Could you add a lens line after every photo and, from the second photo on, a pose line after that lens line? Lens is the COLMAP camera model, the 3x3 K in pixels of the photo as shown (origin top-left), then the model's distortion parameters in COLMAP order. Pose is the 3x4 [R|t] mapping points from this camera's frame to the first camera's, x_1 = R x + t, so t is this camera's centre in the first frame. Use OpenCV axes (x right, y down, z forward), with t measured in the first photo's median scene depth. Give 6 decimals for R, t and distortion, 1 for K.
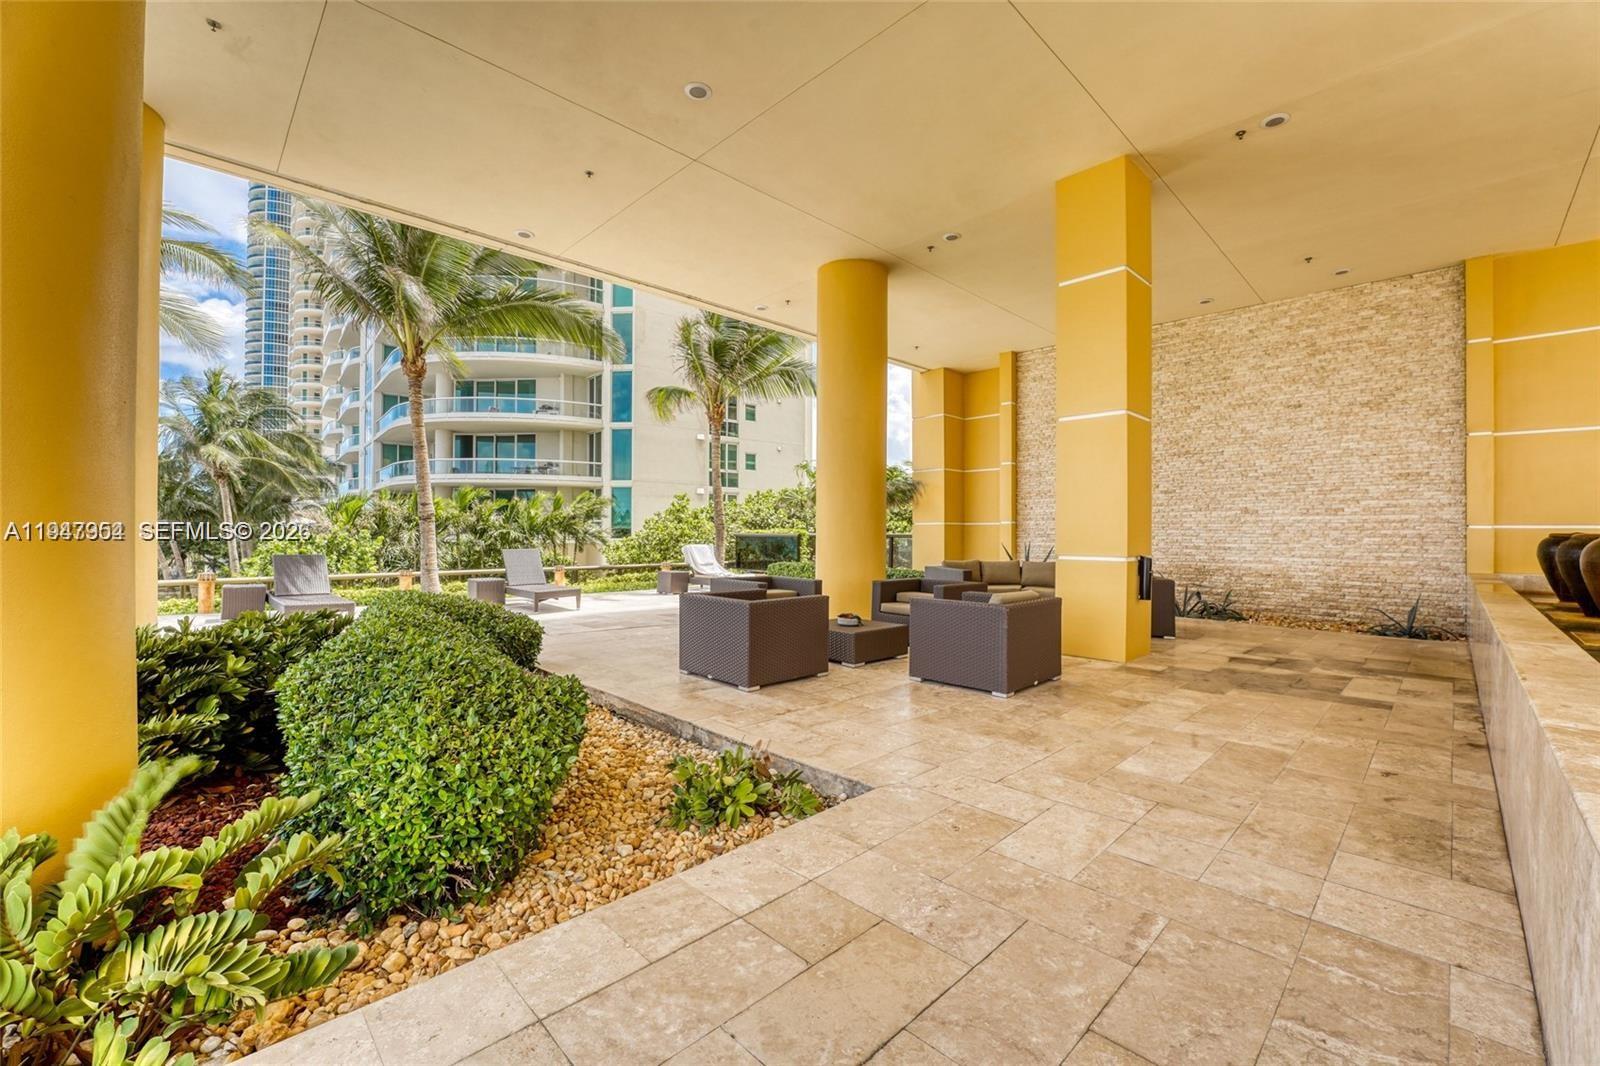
lens RADIAL K [[658.9, 0, 786.4], [0, 658.9, 529.8], [0, 0, 1]] dist [-0.017516, -0.000167]
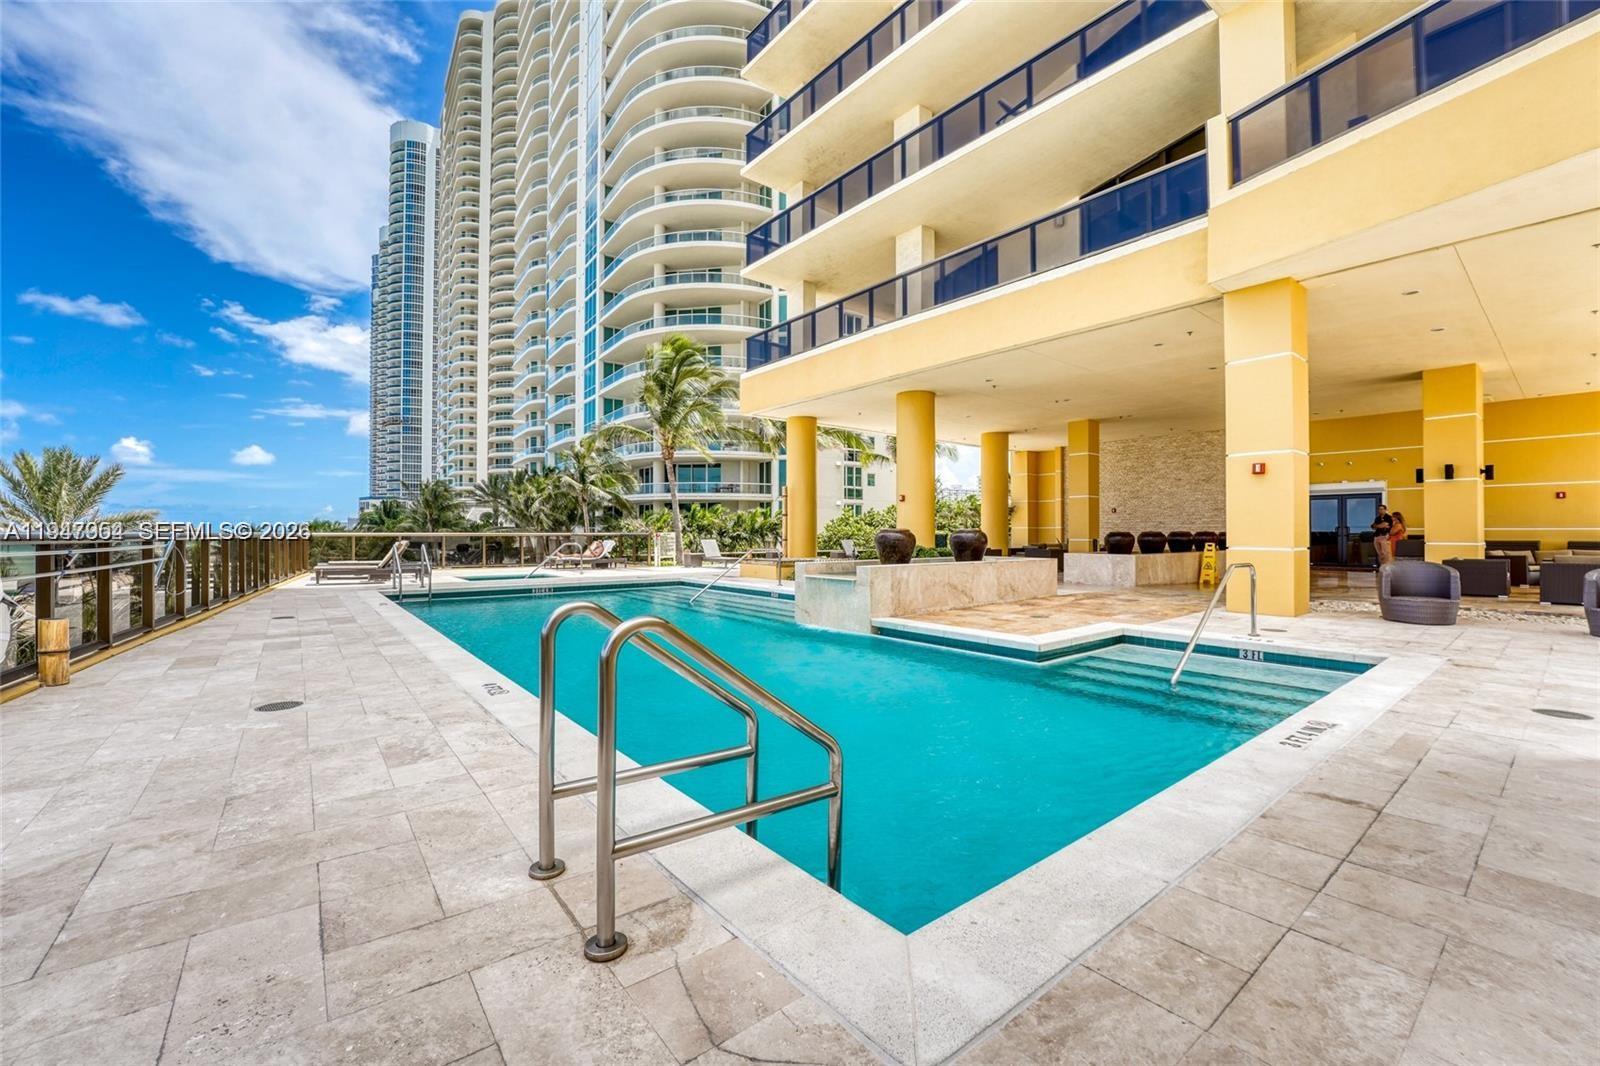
lens RADIAL K [[658.9, 0, 786.4], [0, 658.9, 529.8], [0, 0, 1]] dist [-0.017516, -0.000167]
pose [[0.994495, -0.003932, -0.104706, -0.105009], [0.003666, 0.999990, -0.002736, -0.000591], [0.104716, 0.002337, 0.994499, -0.399578]]
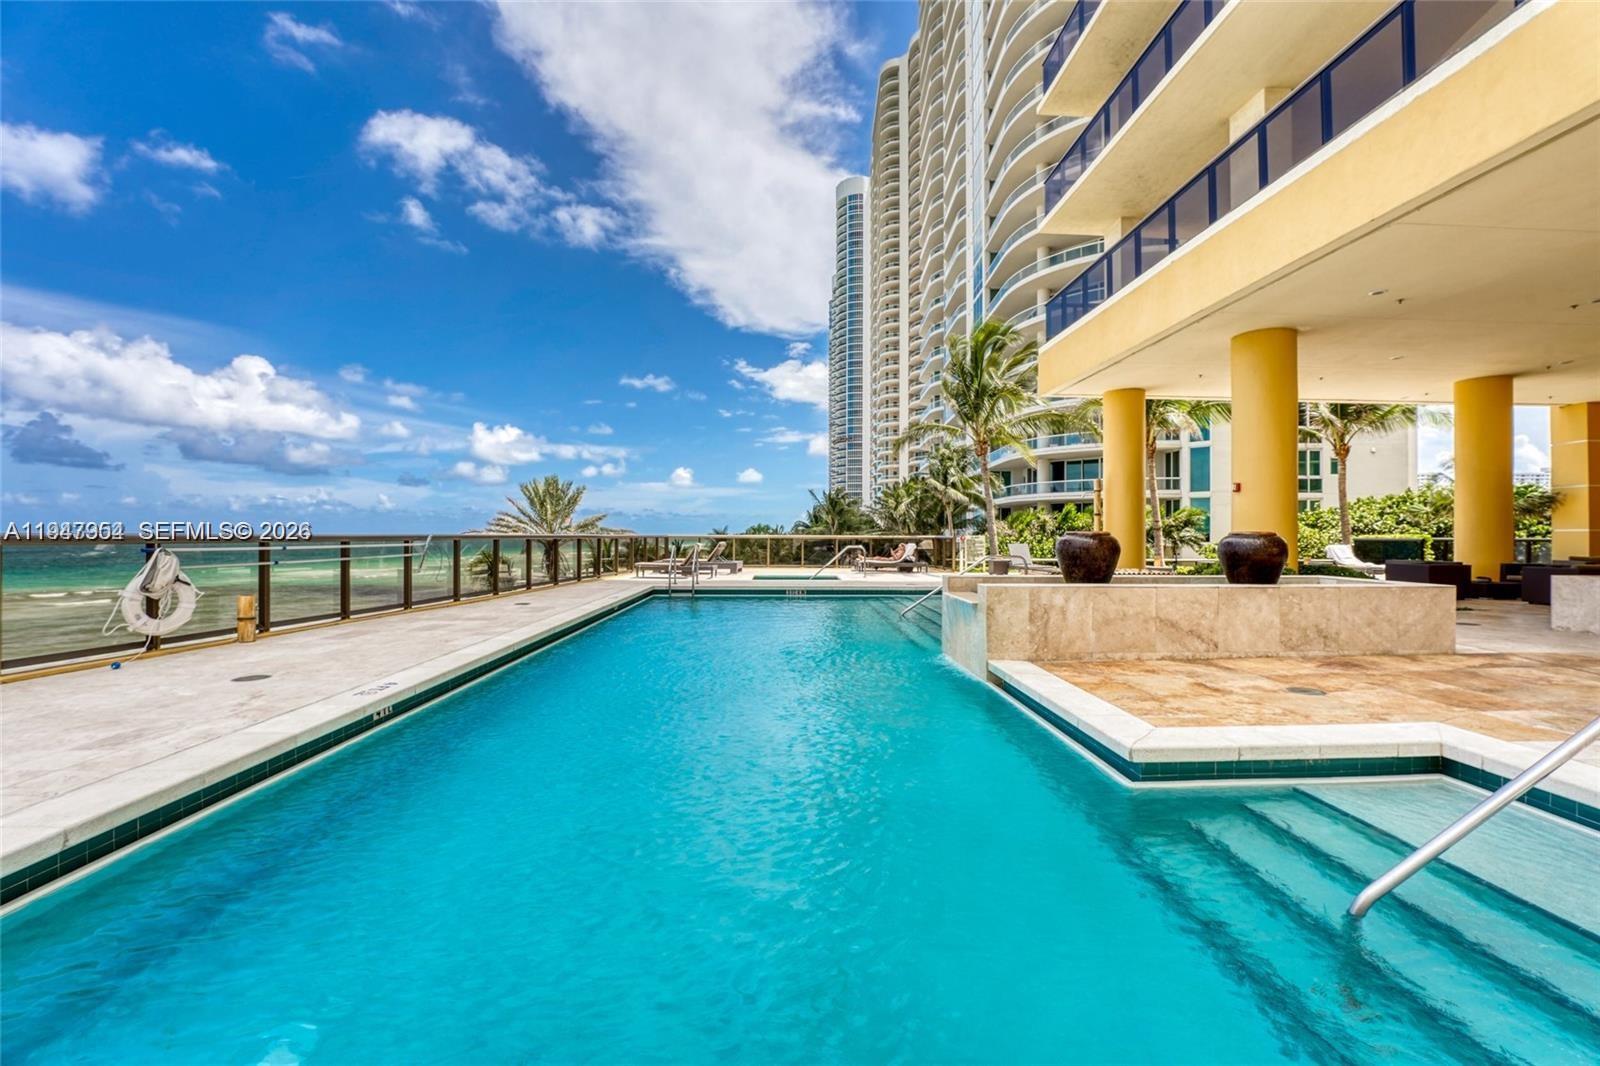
lens RADIAL K [[649.8, 0, 804.3], [0, 649.8, 537.0], [0, 0, 1]] dist [-0.003818, -0.000725]
pose [[0.750621, 0.000835, -0.660733, -0.021376], [0.001001, 0.999997, 0.002401, -0.000558], [0.660732, -0.002464, 0.750617, -0.308144]]
